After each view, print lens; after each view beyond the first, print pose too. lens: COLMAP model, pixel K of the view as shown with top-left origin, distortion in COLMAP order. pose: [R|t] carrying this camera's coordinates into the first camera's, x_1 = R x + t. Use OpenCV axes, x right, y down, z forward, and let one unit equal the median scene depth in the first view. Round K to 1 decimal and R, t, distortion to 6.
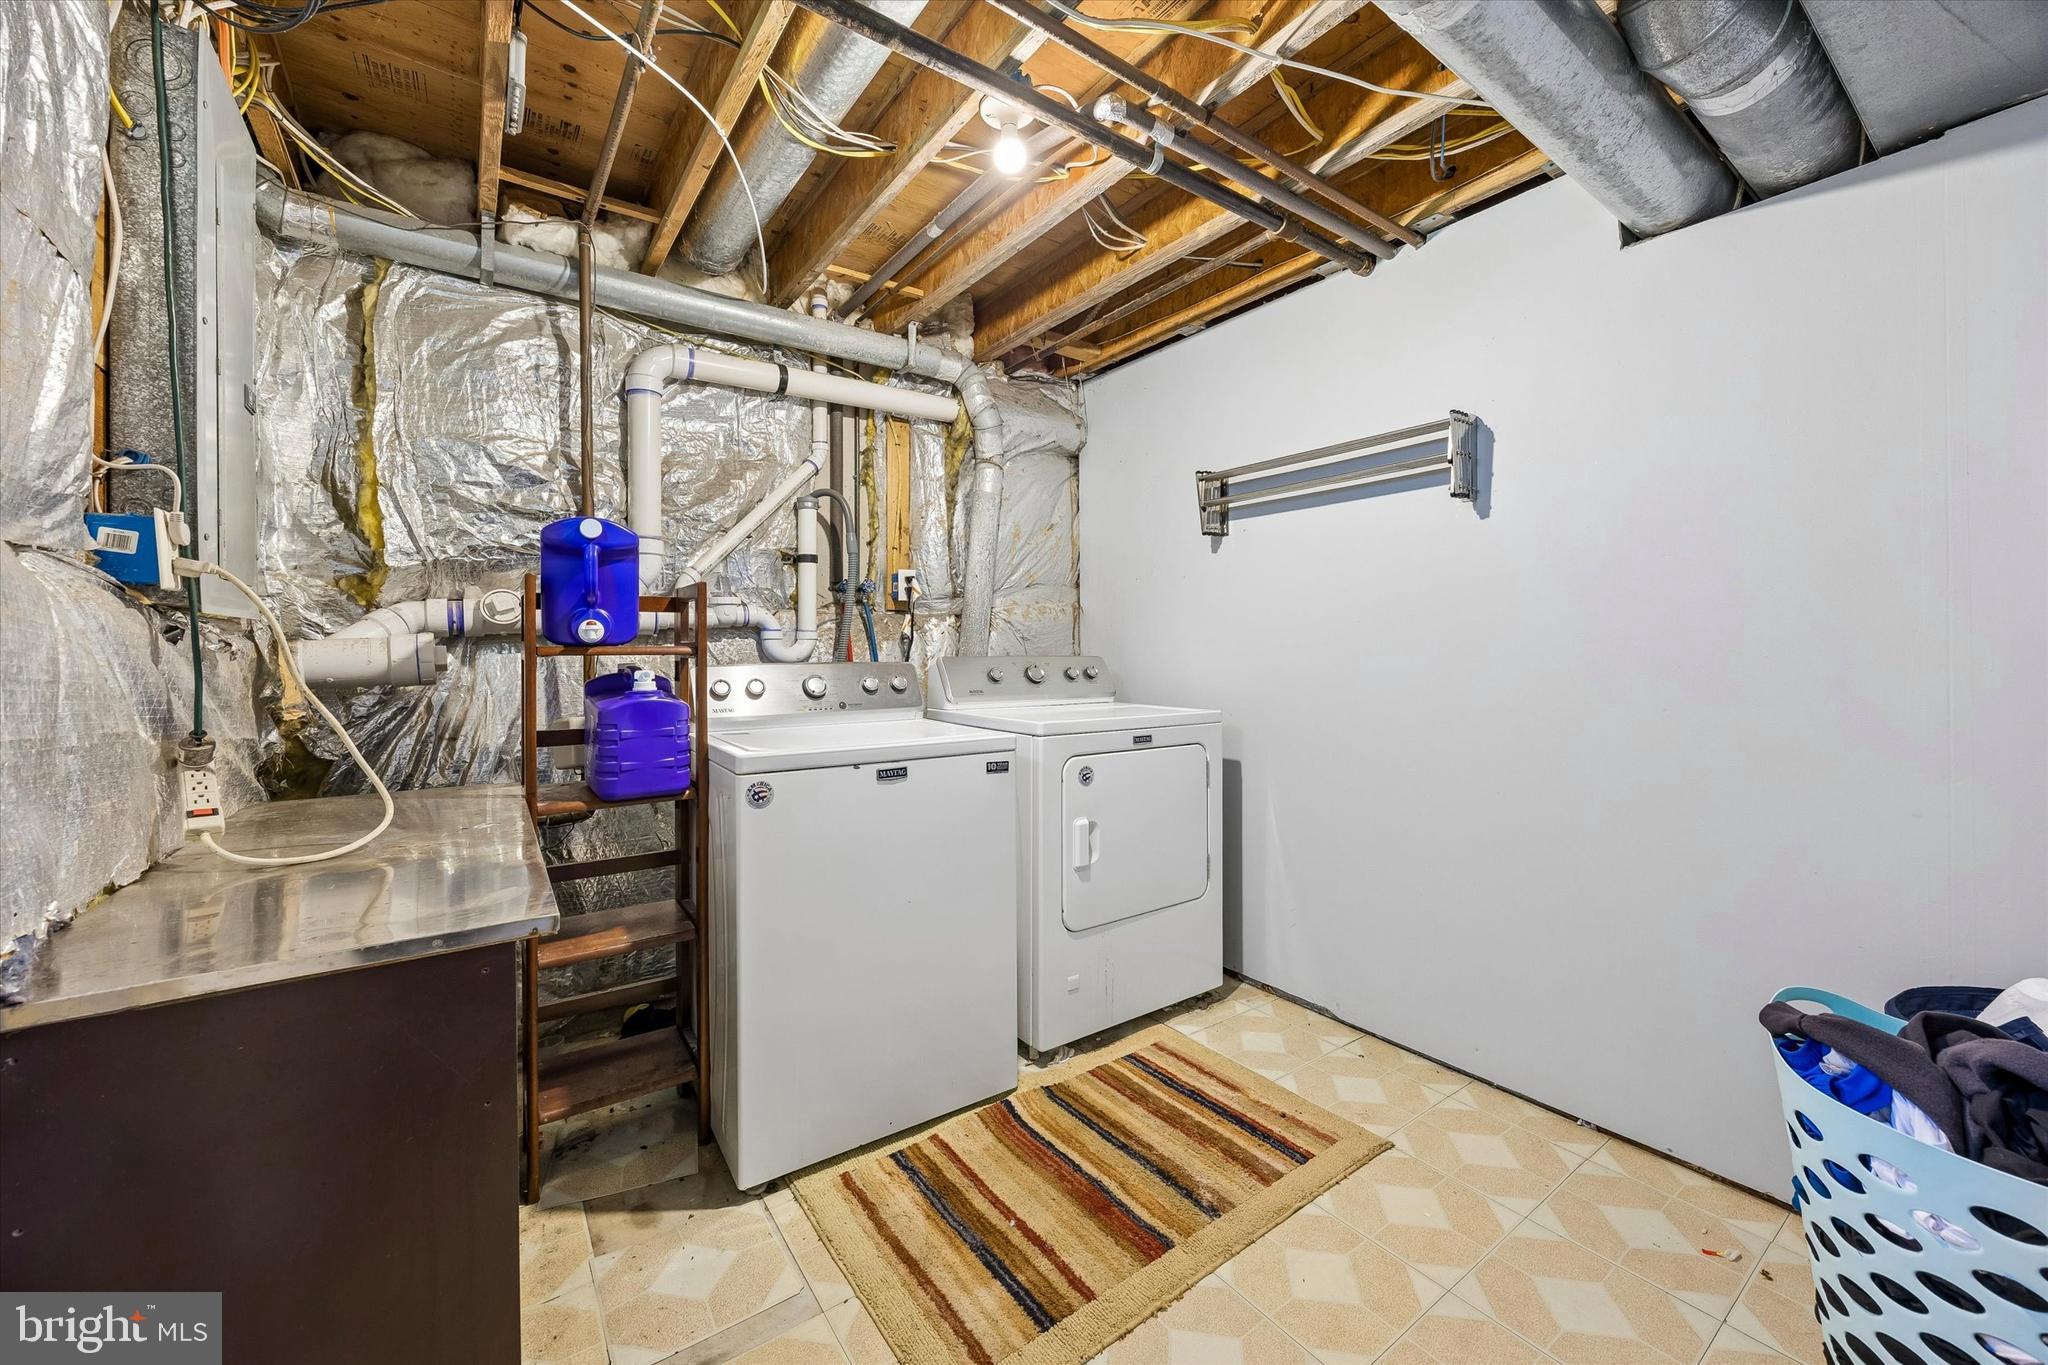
lens RADIAL K [[782.1, 0, 1022.0], [0, 782.1, 661.0], [0, 0, 1]] dist [-0.005420, -0.000919]
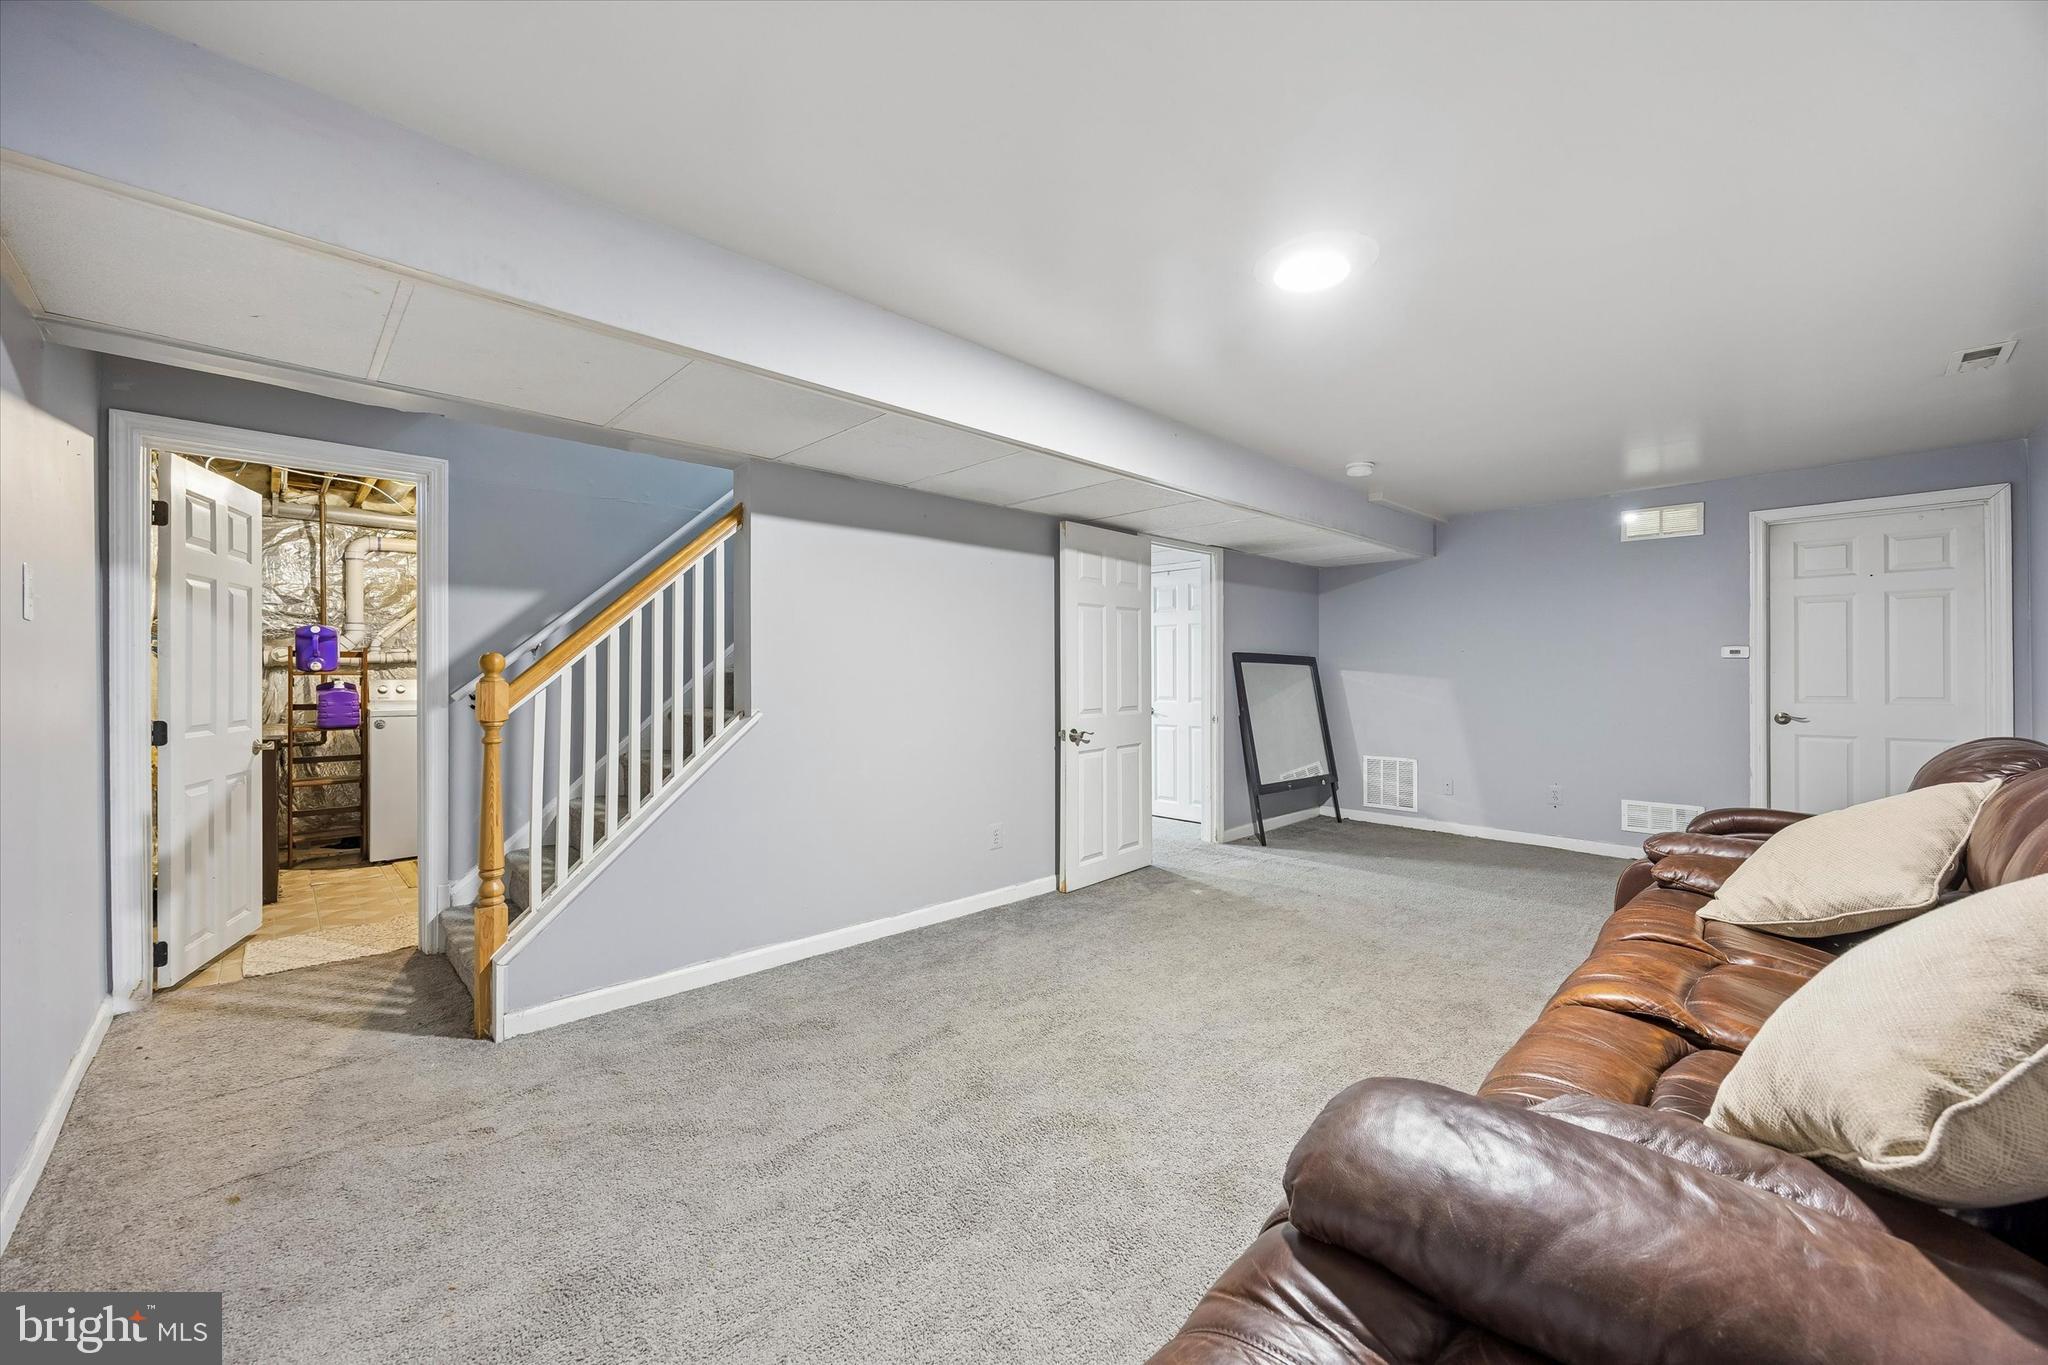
lens RADIAL K [[782.1, 0, 1026.3], [0, 782.1, 687.1], [0, 0, 1]] dist [-0.005420, -0.000919]
pose [[0.988499, 0.006107, 0.151103, 1.219260], [-0.006832, 0.999968, 0.004278, 0.005697], [-0.151072, -0.005261, 0.988509, -1.687316]]
